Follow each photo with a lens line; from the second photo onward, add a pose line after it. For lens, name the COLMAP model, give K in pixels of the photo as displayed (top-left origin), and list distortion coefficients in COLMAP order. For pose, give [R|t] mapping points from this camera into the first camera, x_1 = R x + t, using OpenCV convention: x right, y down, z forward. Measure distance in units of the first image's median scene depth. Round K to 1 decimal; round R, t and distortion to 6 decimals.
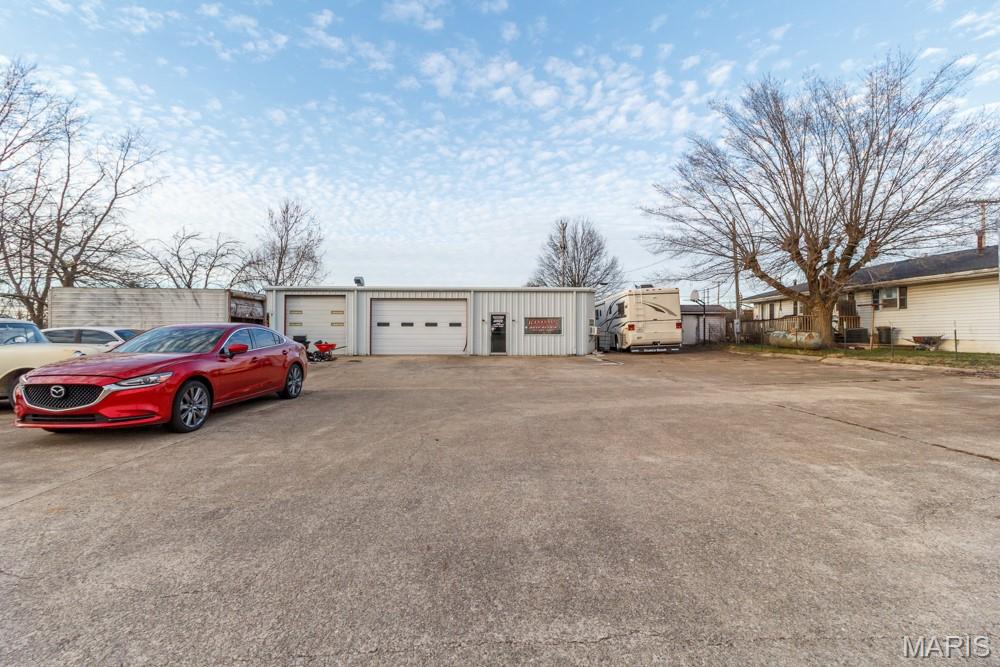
lens RADIAL K [[466.4, 0, 497.8], [0, 466.4, 328.0], [0, 0, 1]] dist [0.002008, 0.000656]
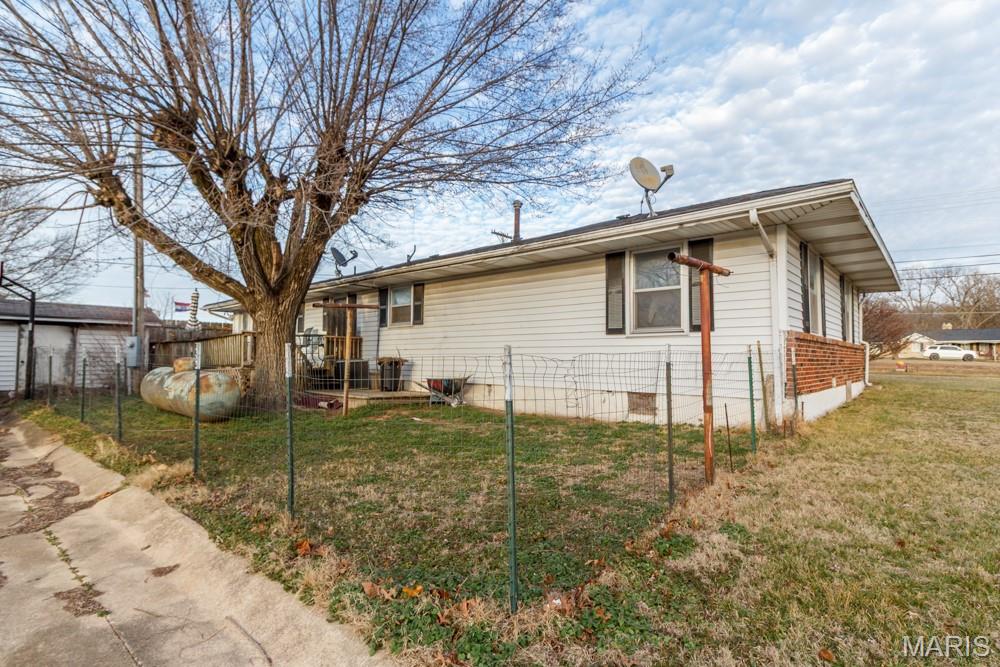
lens RADIAL K [[466.4, 0, 497.8], [0, 466.4, 328.0], [0, 0, 1]] dist [0.002008, 0.000656]
pose [[0.704173, 0.044844, 0.708611, 0.214343], [-0.012555, 0.998634, -0.050721, -0.004222], [-0.709917, 0.026819, 0.703774, 0.216860]]
